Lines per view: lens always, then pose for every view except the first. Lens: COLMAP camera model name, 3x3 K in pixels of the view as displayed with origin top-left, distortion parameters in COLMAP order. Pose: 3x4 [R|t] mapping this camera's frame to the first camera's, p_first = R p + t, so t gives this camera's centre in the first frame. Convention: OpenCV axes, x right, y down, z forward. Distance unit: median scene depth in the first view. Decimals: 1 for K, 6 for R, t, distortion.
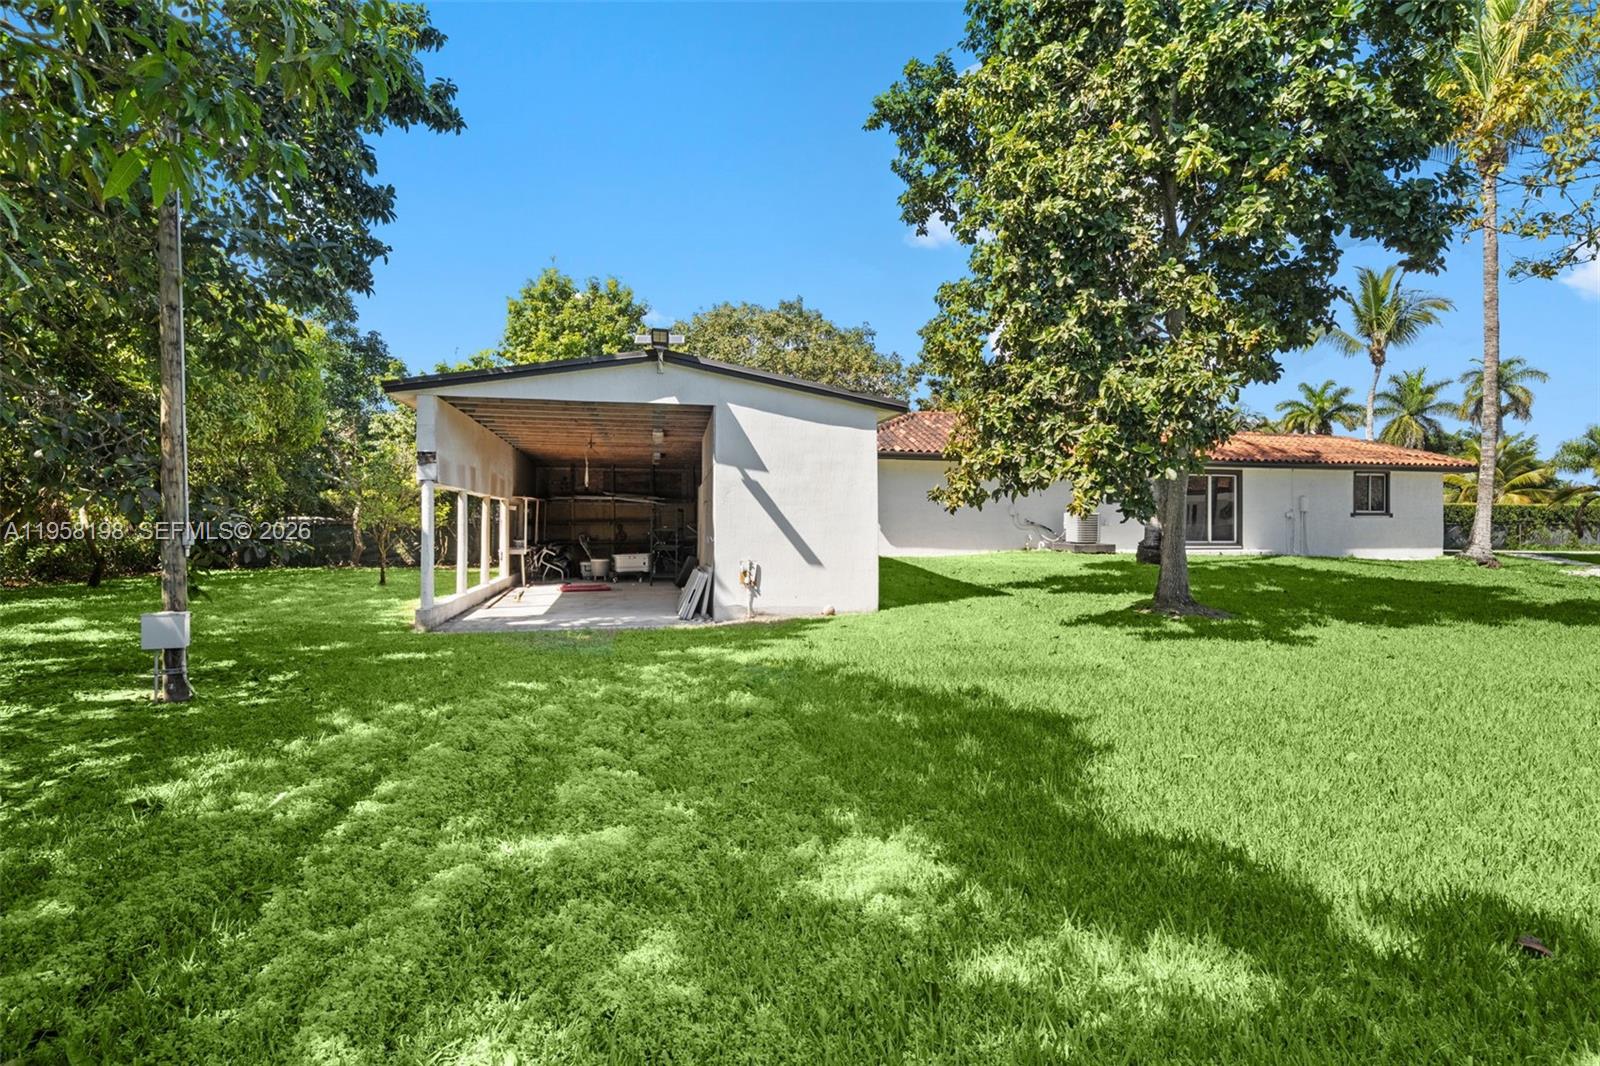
lens RADIAL K [[762.4, 0, 805.3], [0, 762.4, 538.3], [0, 0, 1]] dist [-0.001313, -0.001583]
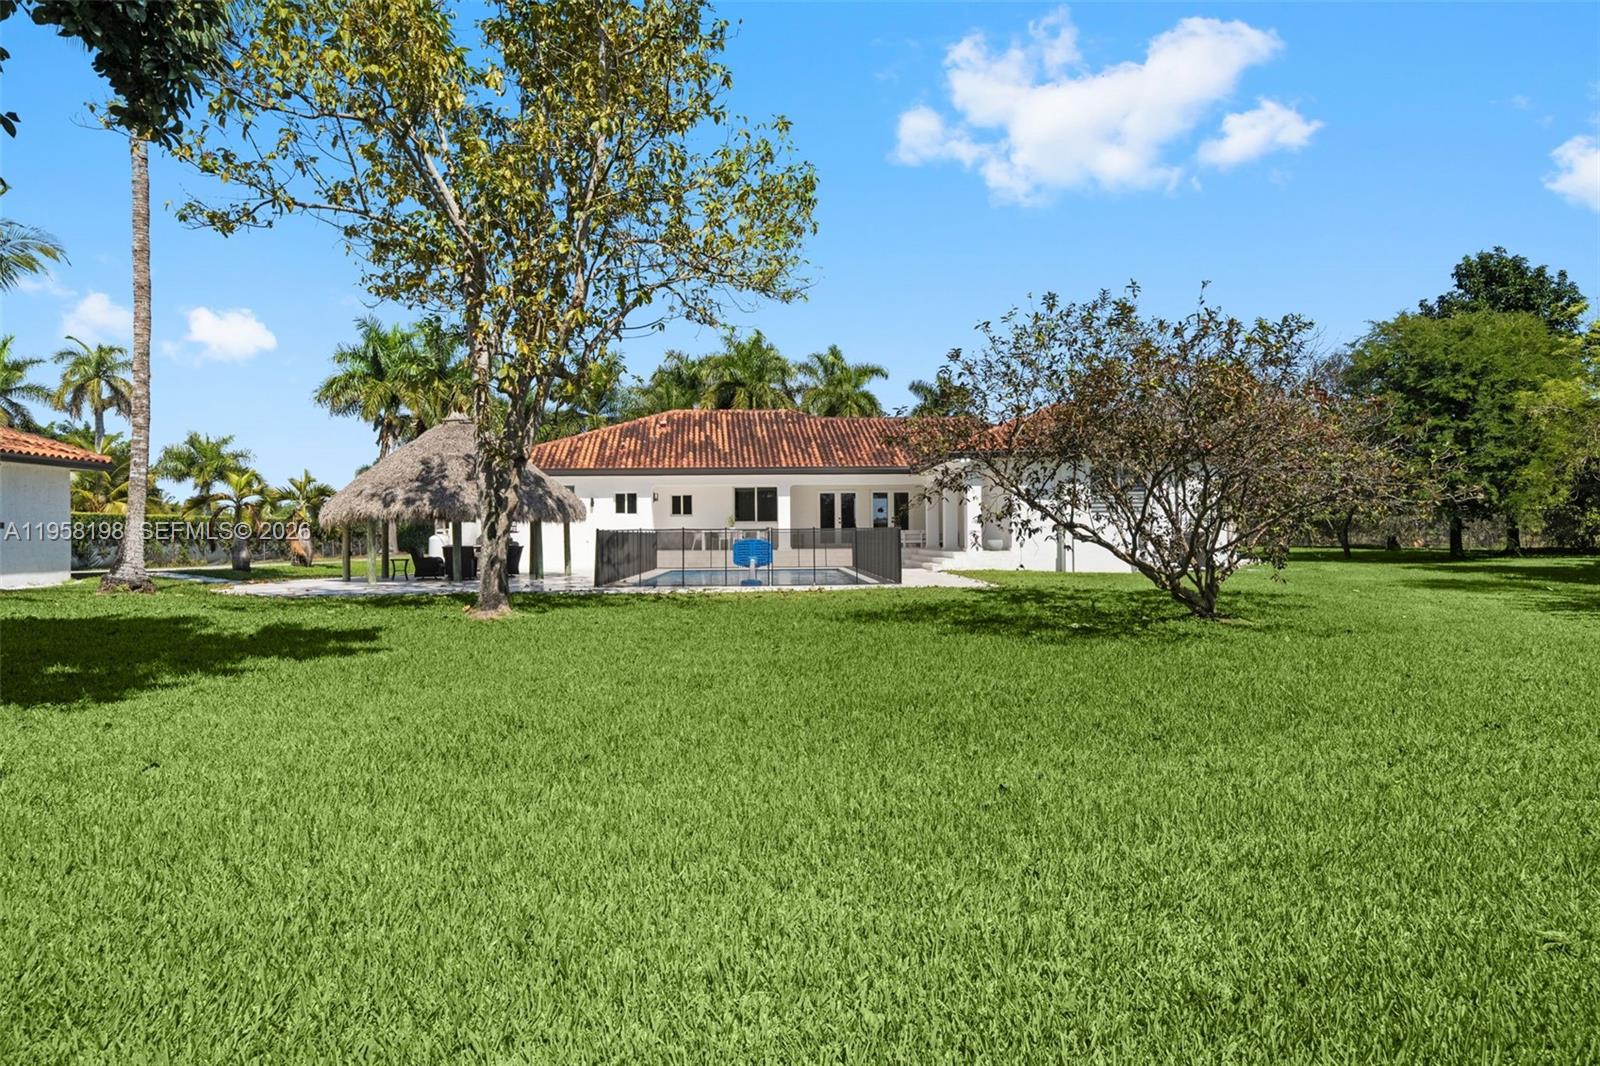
lens RADIAL K [[961.5, 0, 801.6], [0, 961.5, 525.3], [0, 0, 1]] dist [-0.003791, -0.001451]
pose [[0.189321, 0.004221, 0.981906, 0.059975], [0.028819, 0.999536, -0.009853, -0.000670], [-0.981492, 0.030163, 0.189112, 0.148819]]
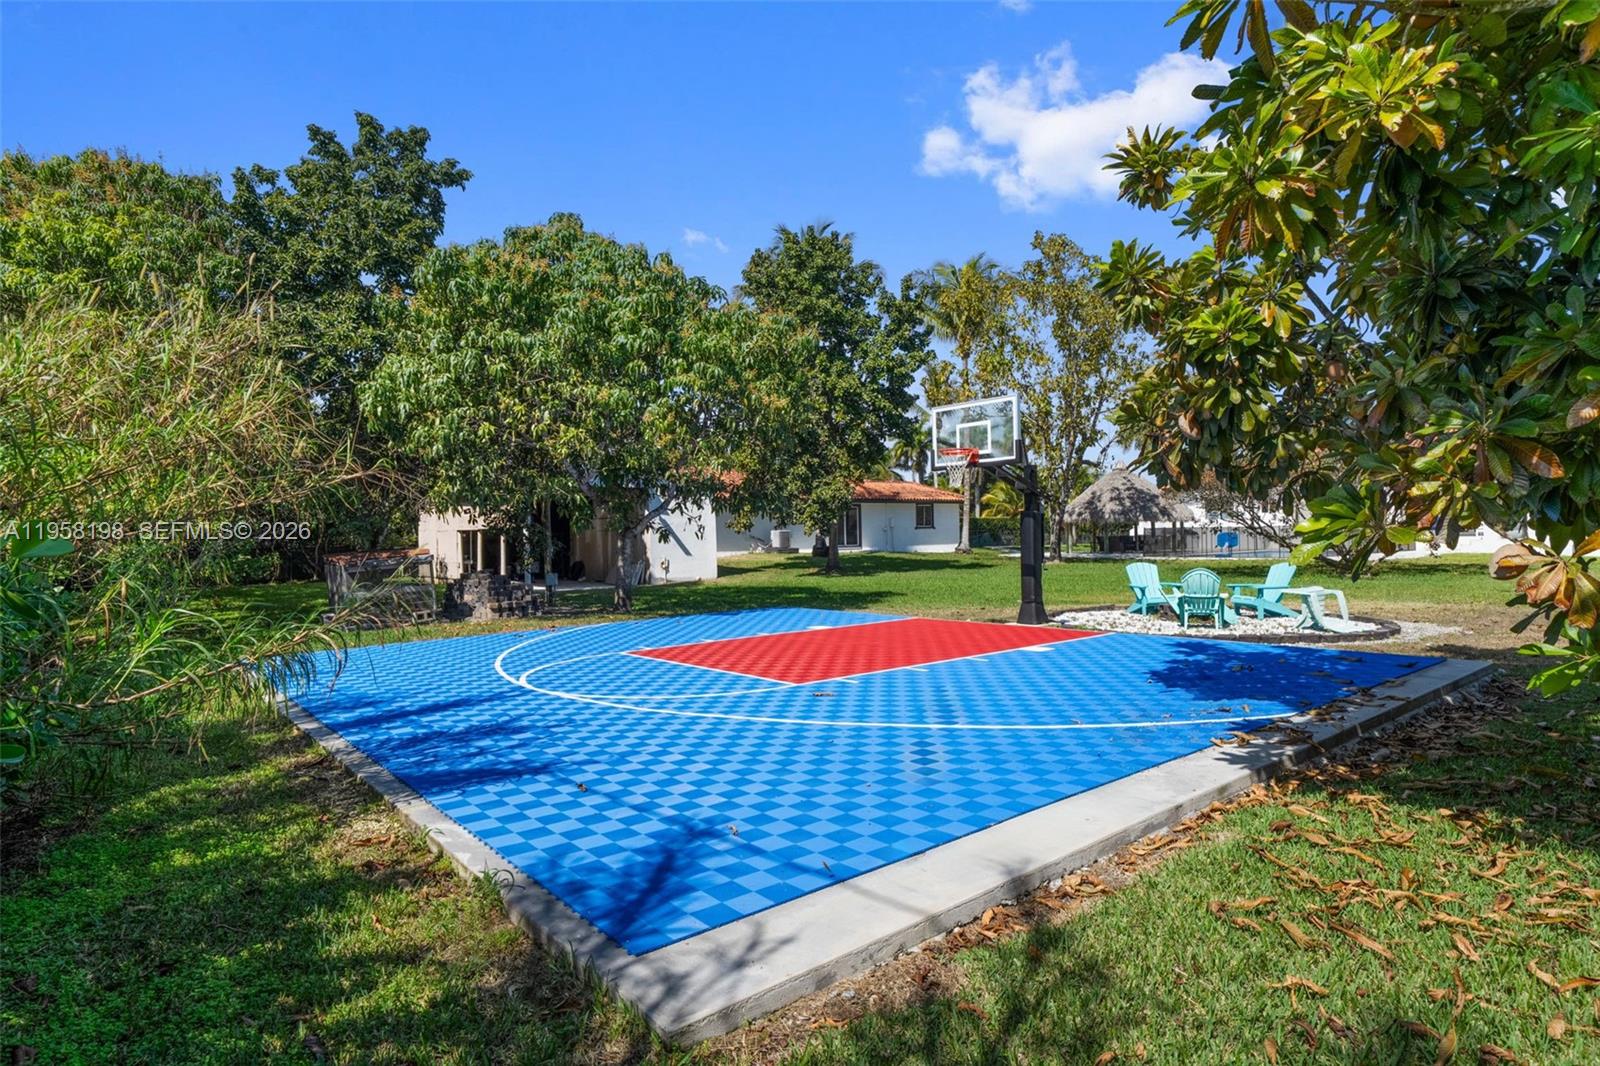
lens RADIAL K [[811.7, 0, 800.0], [0, 811.7, 533.0], [0, 0, 1]] dist [-0.001451, -0.000896]
pose [[0.906920, -0.017004, 0.420959, -0.379372], [0.025984, 0.999541, -0.015606, 0.002891], [-0.420500, 0.025092, 0.906945, -0.703089]]
